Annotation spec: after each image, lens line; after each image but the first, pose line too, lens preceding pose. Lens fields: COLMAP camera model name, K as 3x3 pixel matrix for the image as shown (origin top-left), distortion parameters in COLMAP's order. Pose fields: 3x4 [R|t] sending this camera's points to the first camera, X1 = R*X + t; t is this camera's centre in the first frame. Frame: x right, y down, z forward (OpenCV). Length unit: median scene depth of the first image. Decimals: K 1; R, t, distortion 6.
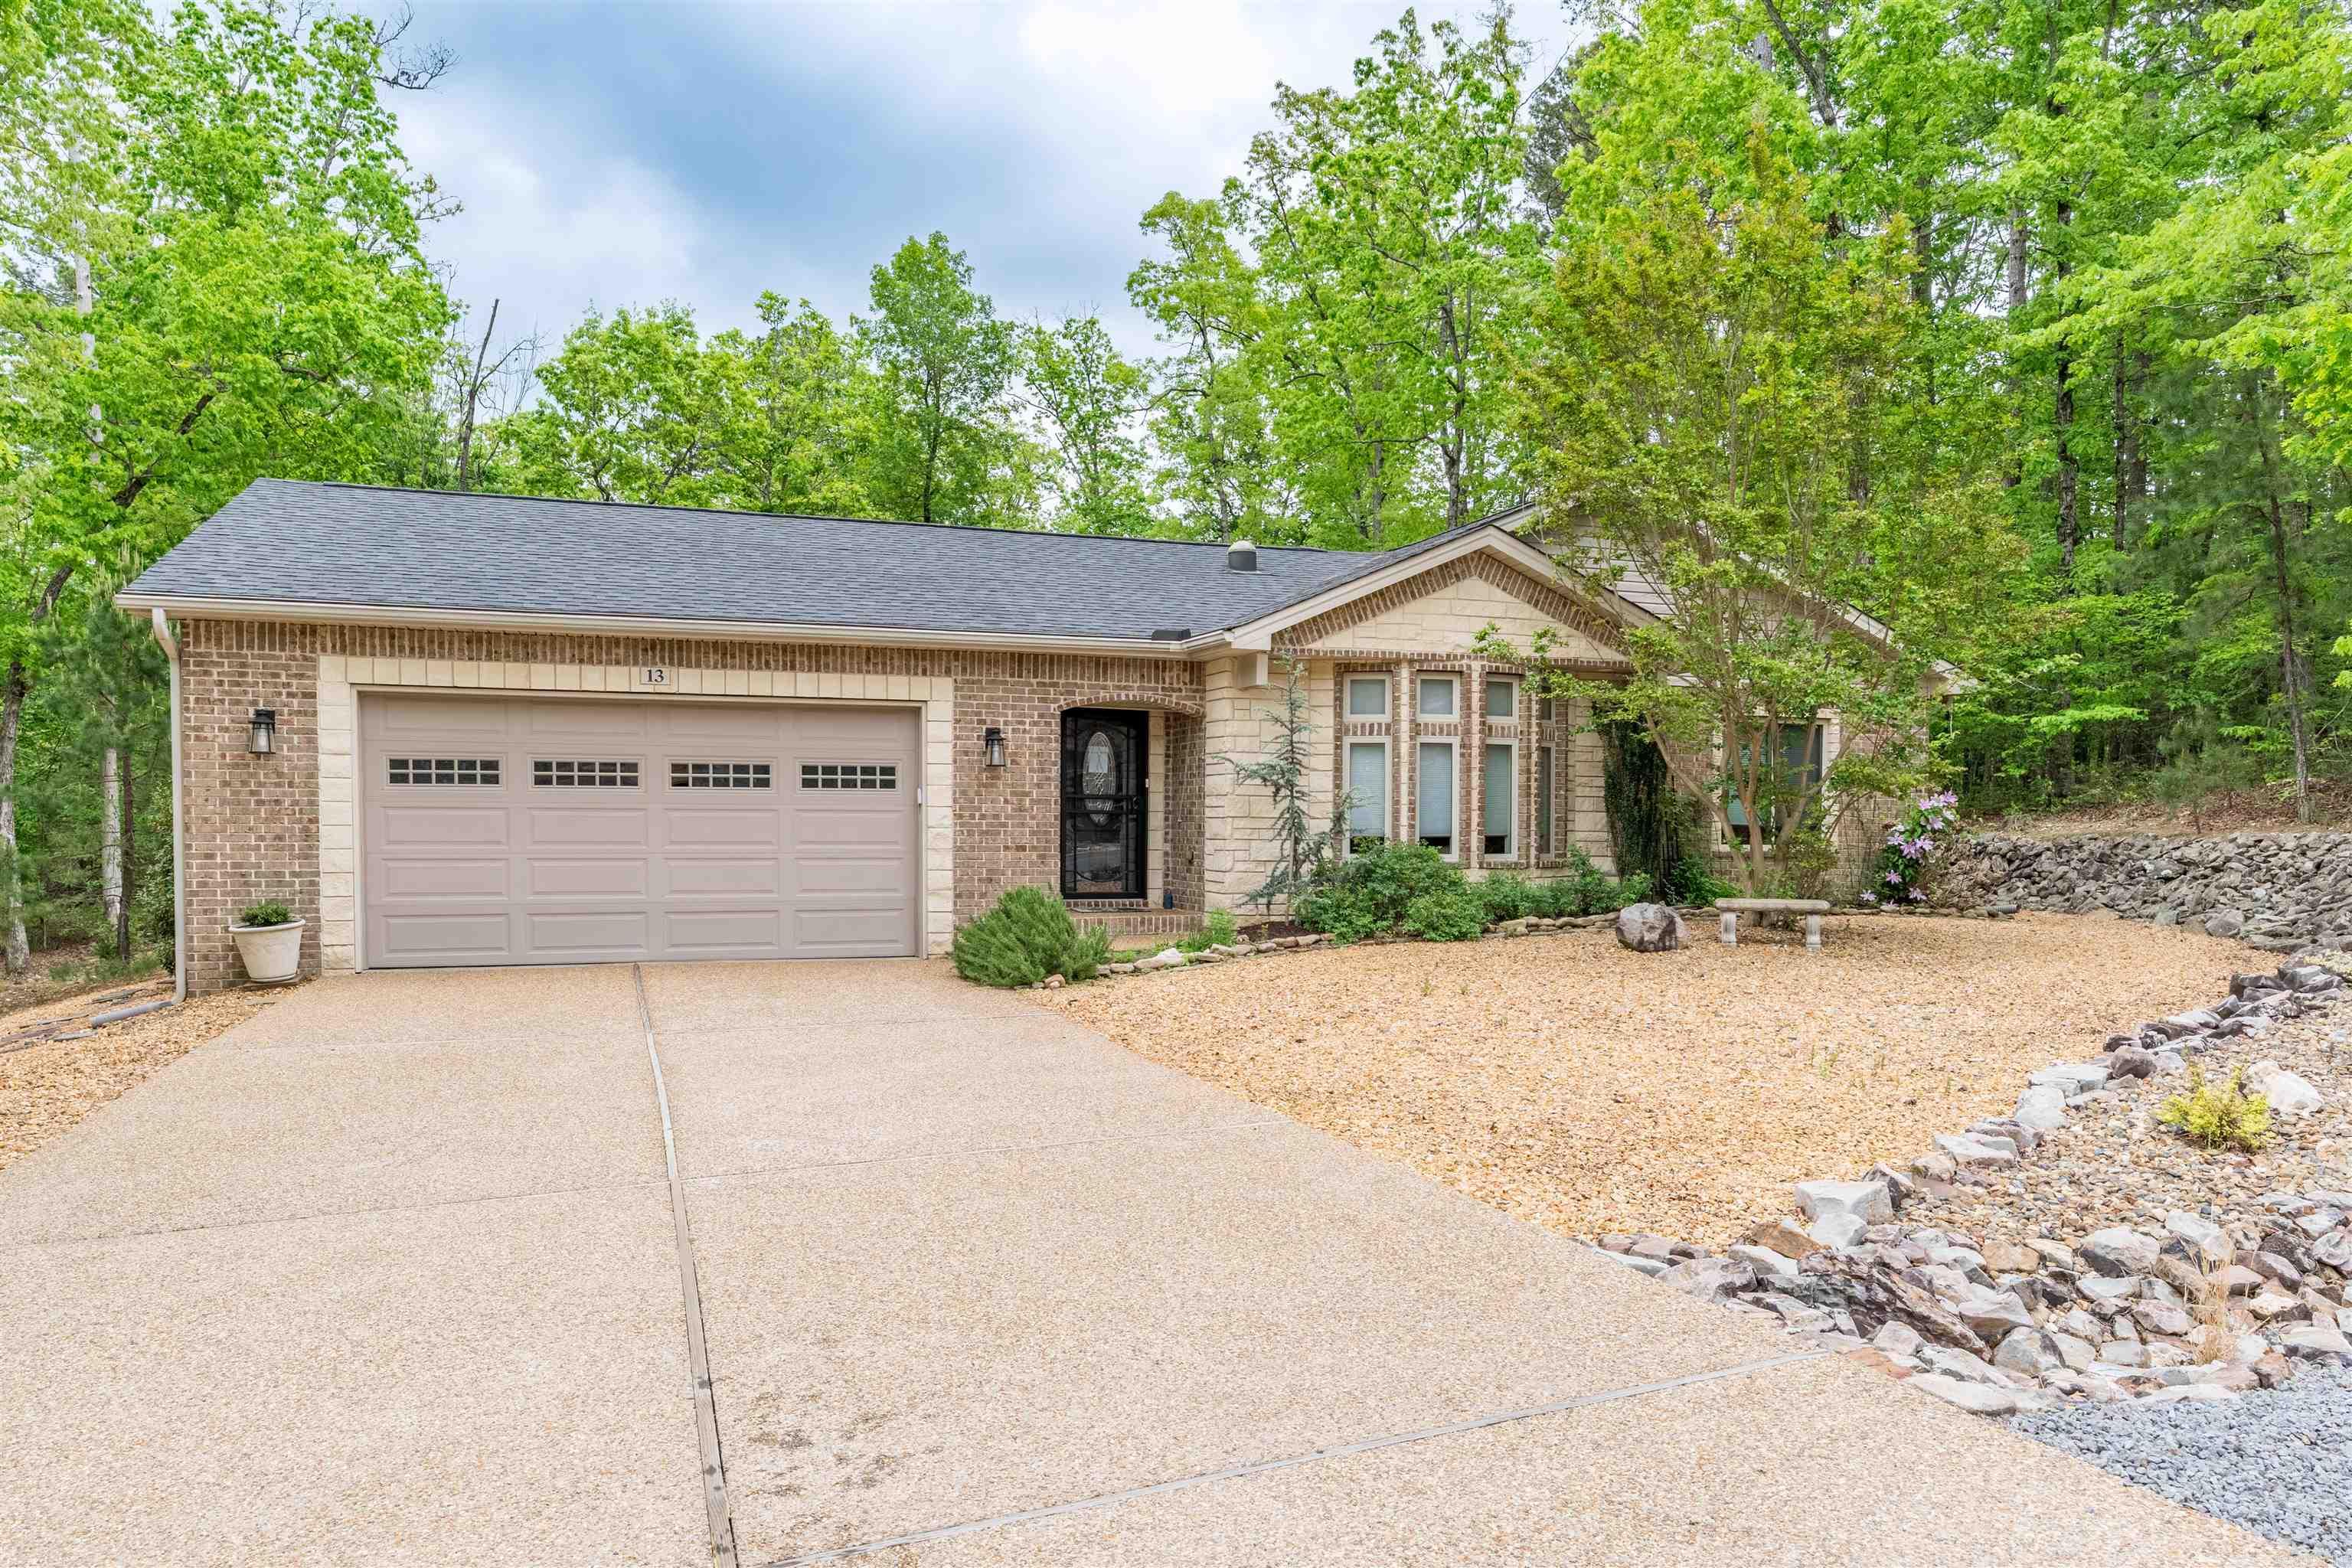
lens RADIAL K [[1577.5, 0, 1175.6], [0, 1577.5, 882.3], [0, 0, 1]] dist [0.001780, -0.001134]
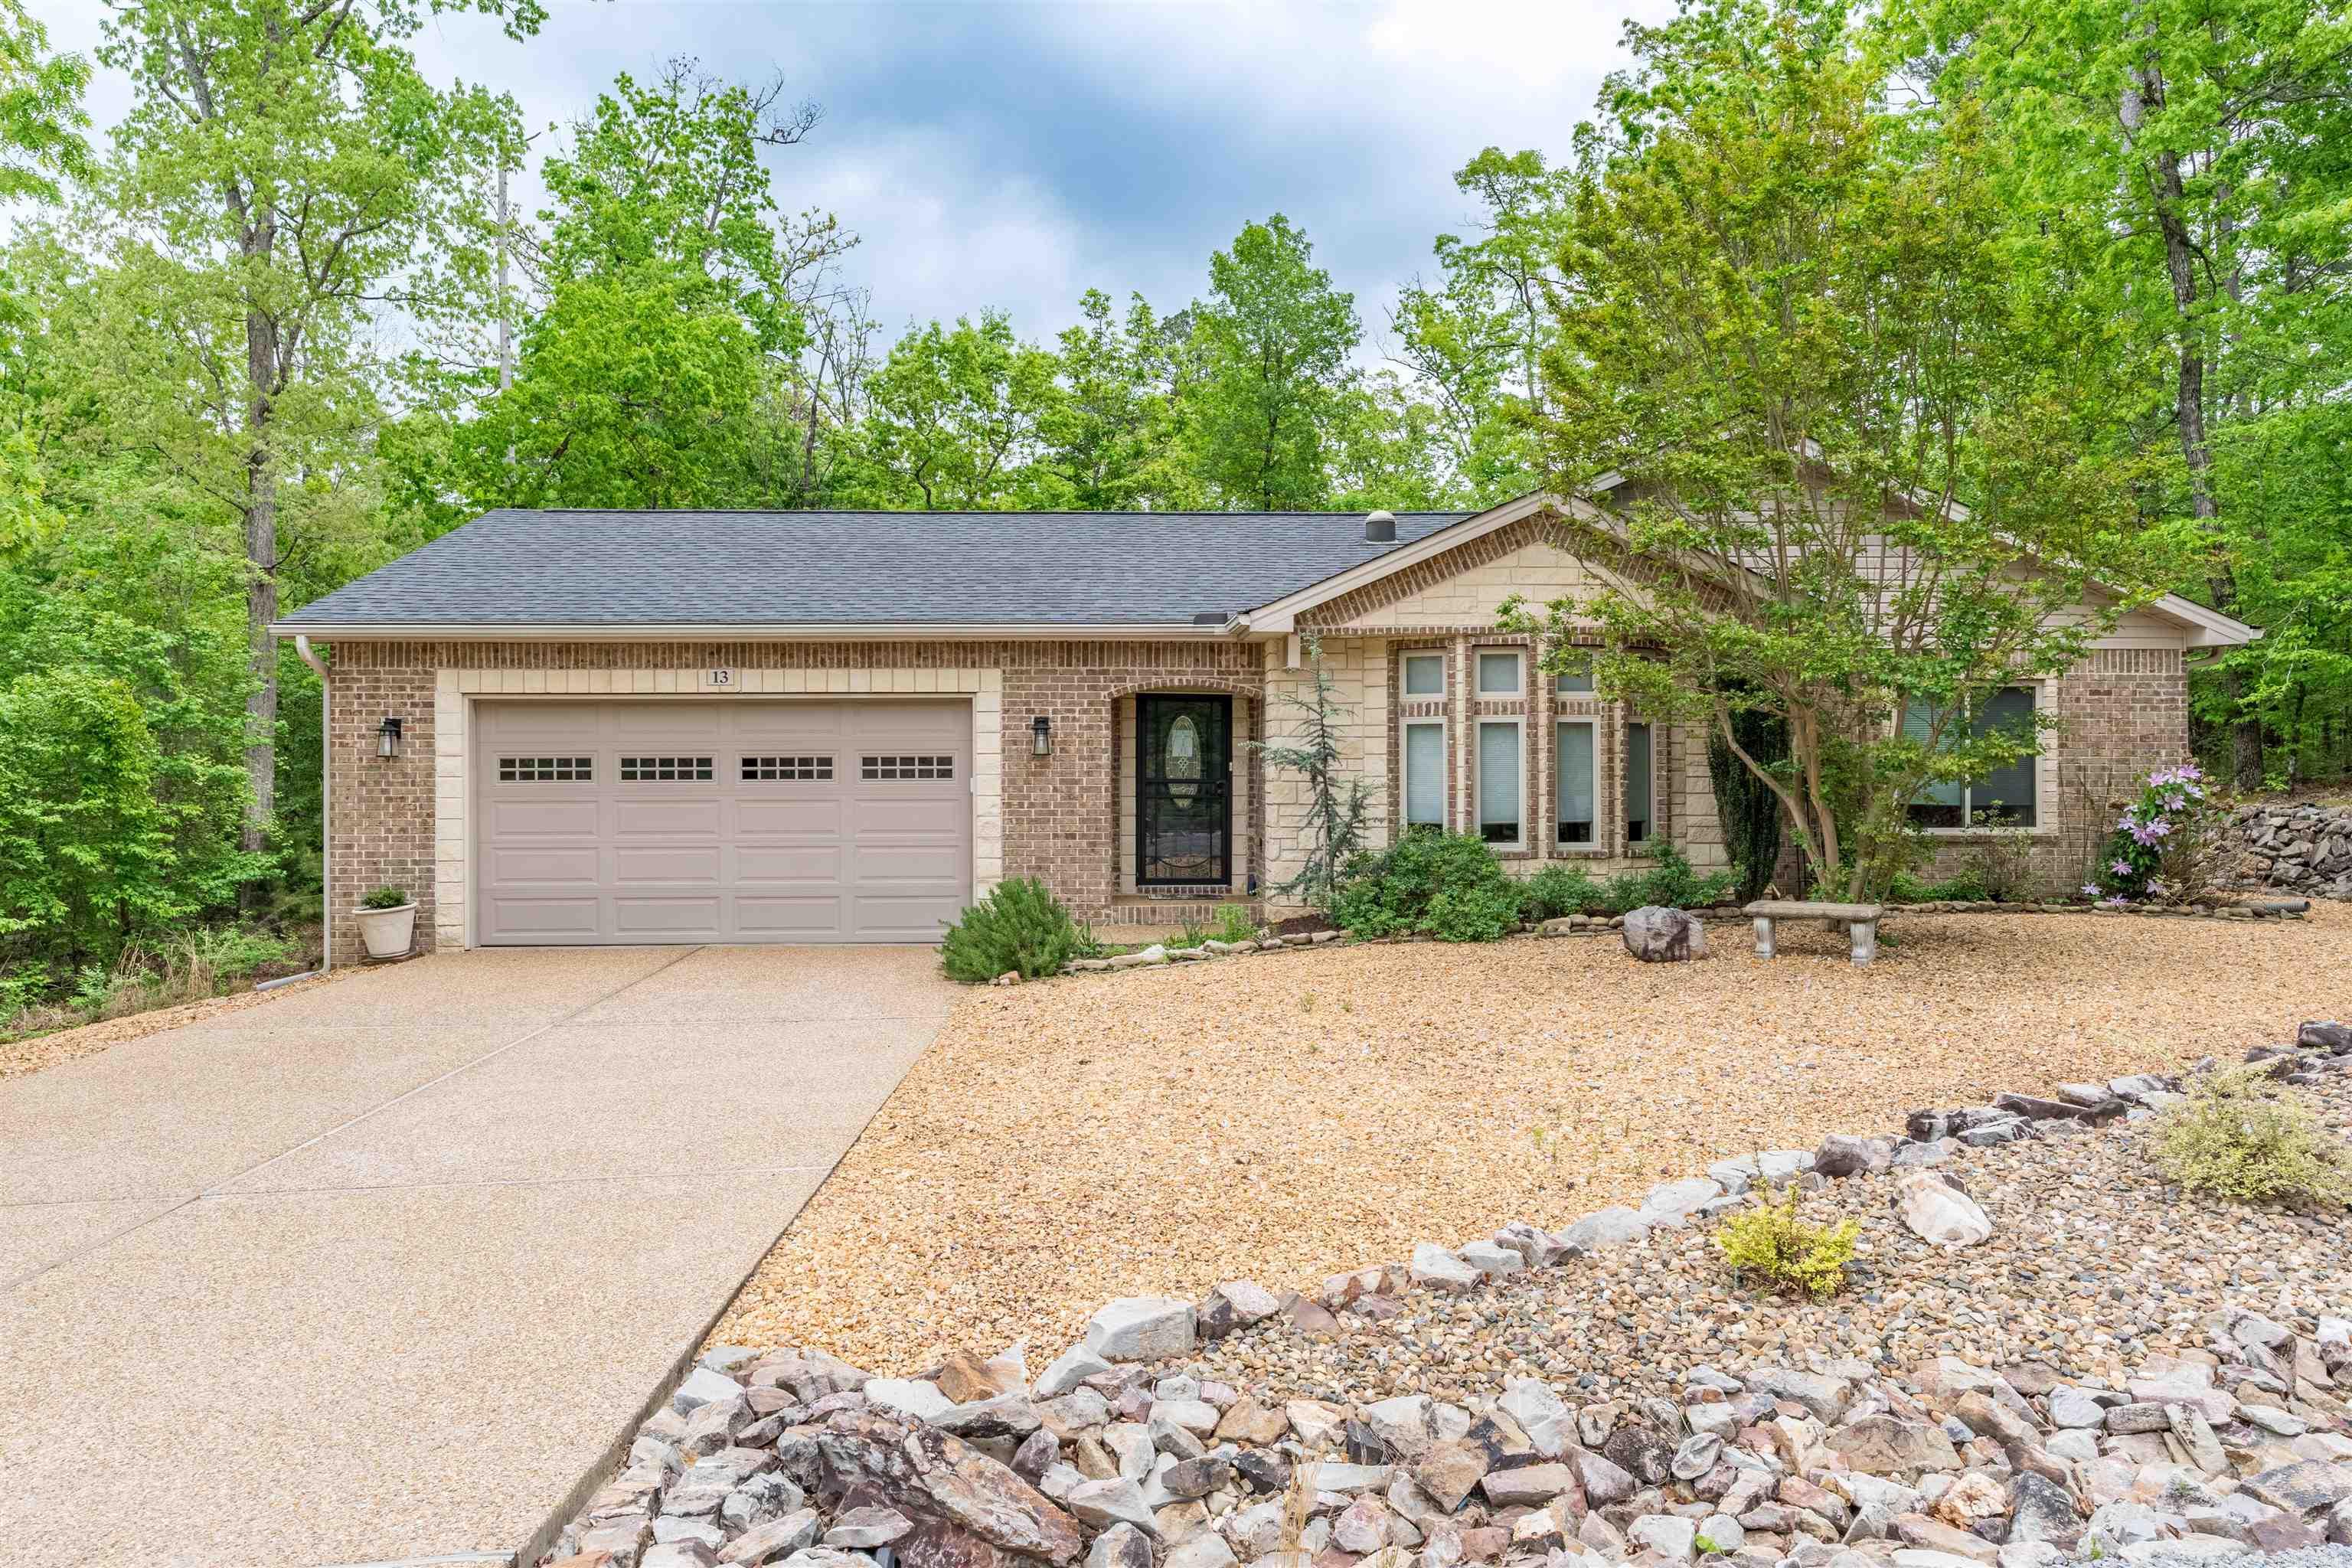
lens RADIAL K [[1557.1, 0, 1176.0], [0, 1557.1, 784.0], [0, 0, 1]] dist [0.001517, -0.000115]
pose [[0.957326, -0.007584, -0.288911, 0.251207], [-0.002046, 0.999453, -0.033015, -0.022121], [0.289003, 0.032197, 0.956787, 0.073244]]
